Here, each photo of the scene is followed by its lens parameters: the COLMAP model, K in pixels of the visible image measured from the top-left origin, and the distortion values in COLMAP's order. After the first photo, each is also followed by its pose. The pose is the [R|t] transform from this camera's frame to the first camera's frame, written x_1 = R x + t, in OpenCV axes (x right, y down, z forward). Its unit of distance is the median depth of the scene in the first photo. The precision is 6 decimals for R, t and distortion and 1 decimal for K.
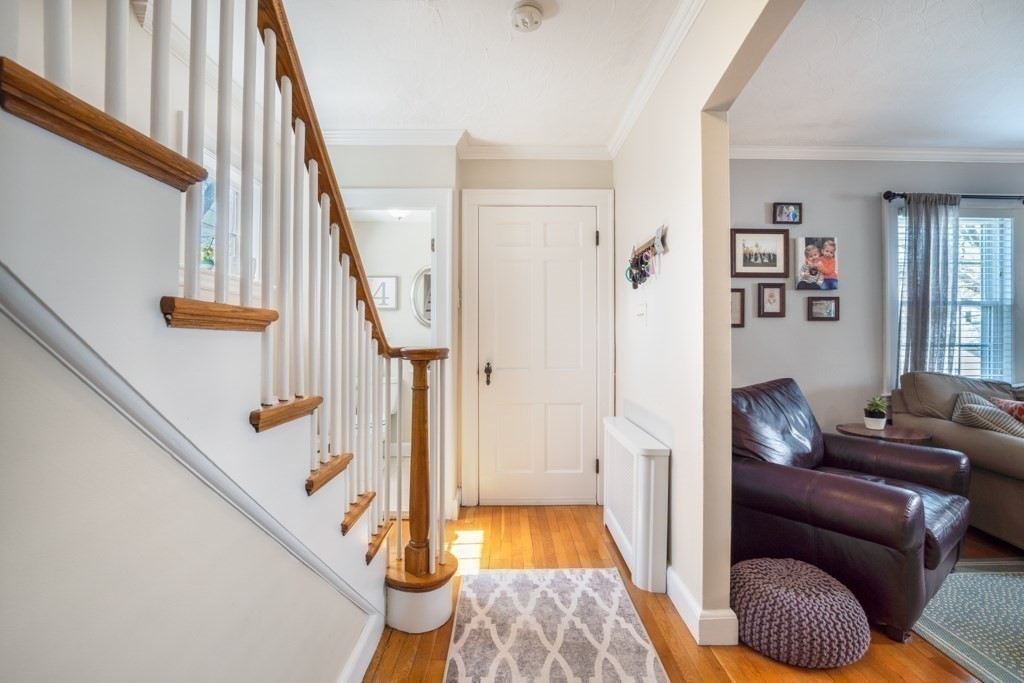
lens RADIAL K [[456.5, 0, 507.4], [0, 456.5, 334.9], [0, 0, 1]] dist [-0.044184, 0.009999]
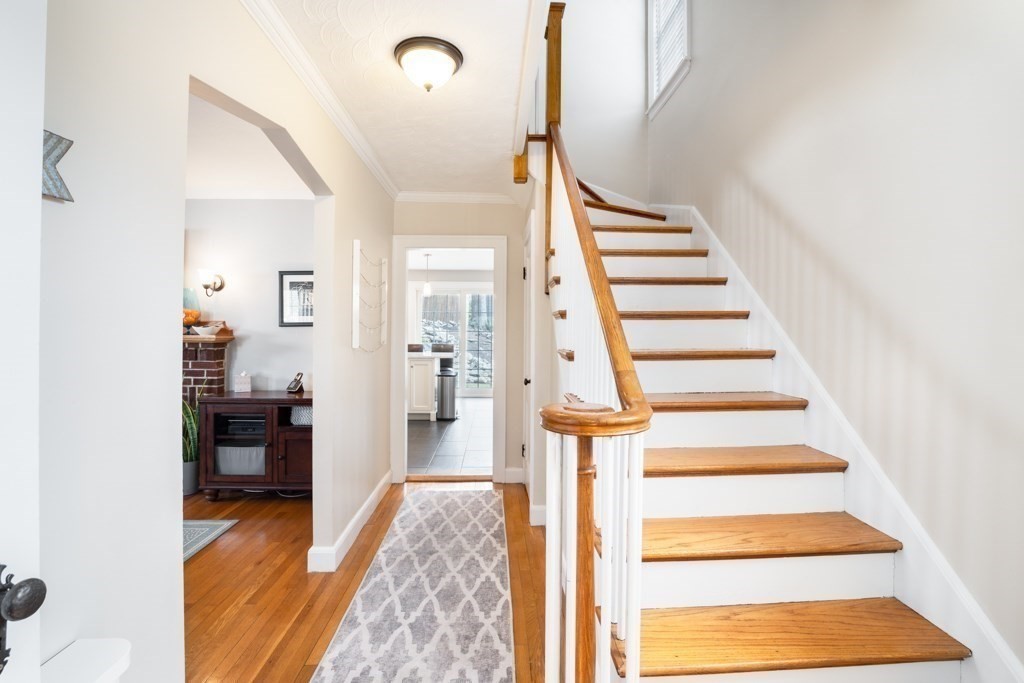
lens RADIAL K [[459.3, 0, 517.0], [0, 459.3, 335.0], [0, 0, 1]] dist [-0.047396, 0.010497]
pose [[-0.998789, -0.003714, -0.049064, -0.033634], [-0.003640, 0.999992, -0.001604, -0.029557], [0.049070, -0.001423, -0.998794, 0.951946]]
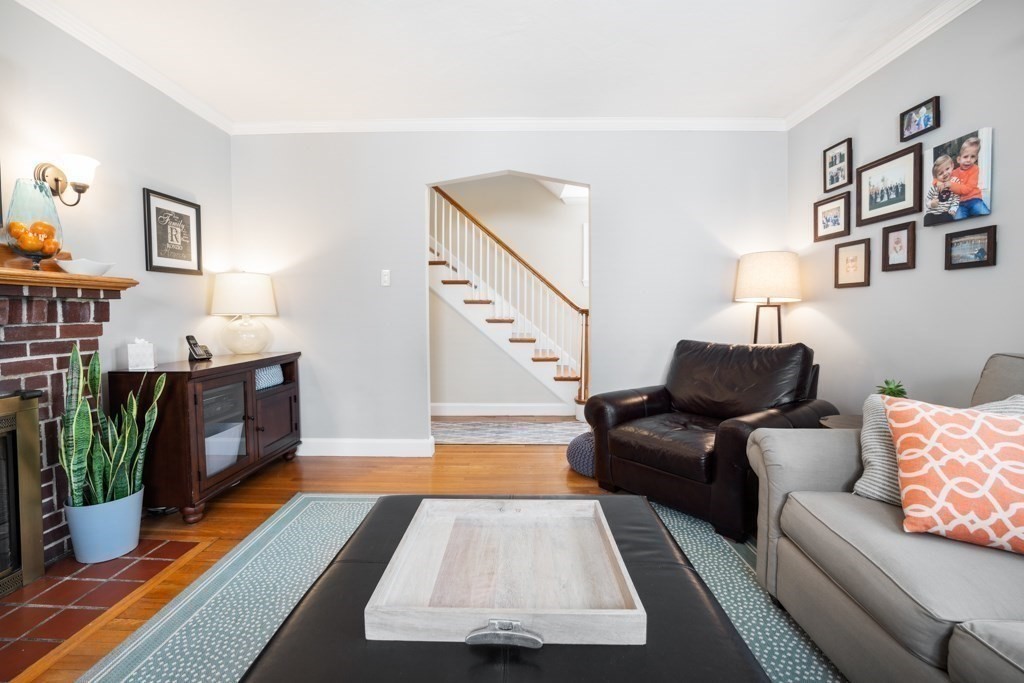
lens RADIAL K [[456.5, 0, 507.4], [0, 456.5, 334.9], [0, 0, 1]] dist [-0.044184, 0.009999]
pose [[-0.024297, 0.052469, -0.998327, 1.357110], [0.005372, 0.998614, 0.052354, 0.026387], [0.999690, -0.004091, -0.024546, 0.370765]]
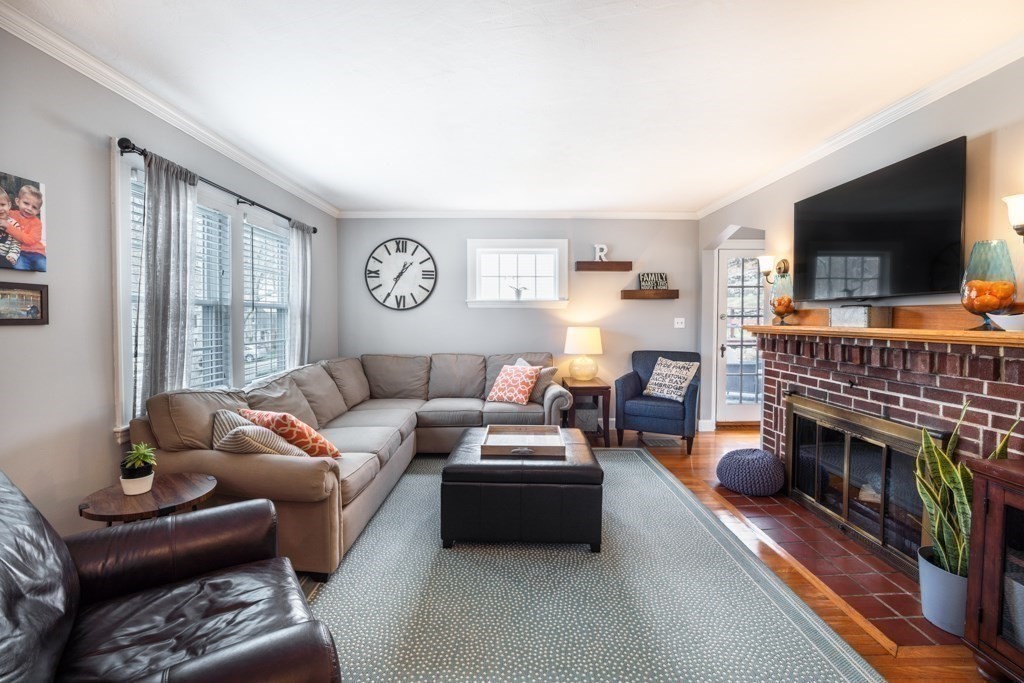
lens RADIAL K [[456.5, 0, 507.4], [0, 456.5, 334.9], [0, 0, 1]] dist [-0.044184, 0.009999]
pose [[0.011506, -0.033676, 0.999367, 0.159958], [-0.002799, 0.999428, 0.033710, -0.040474], [-0.999930, -0.003185, 0.011405, 0.380709]]
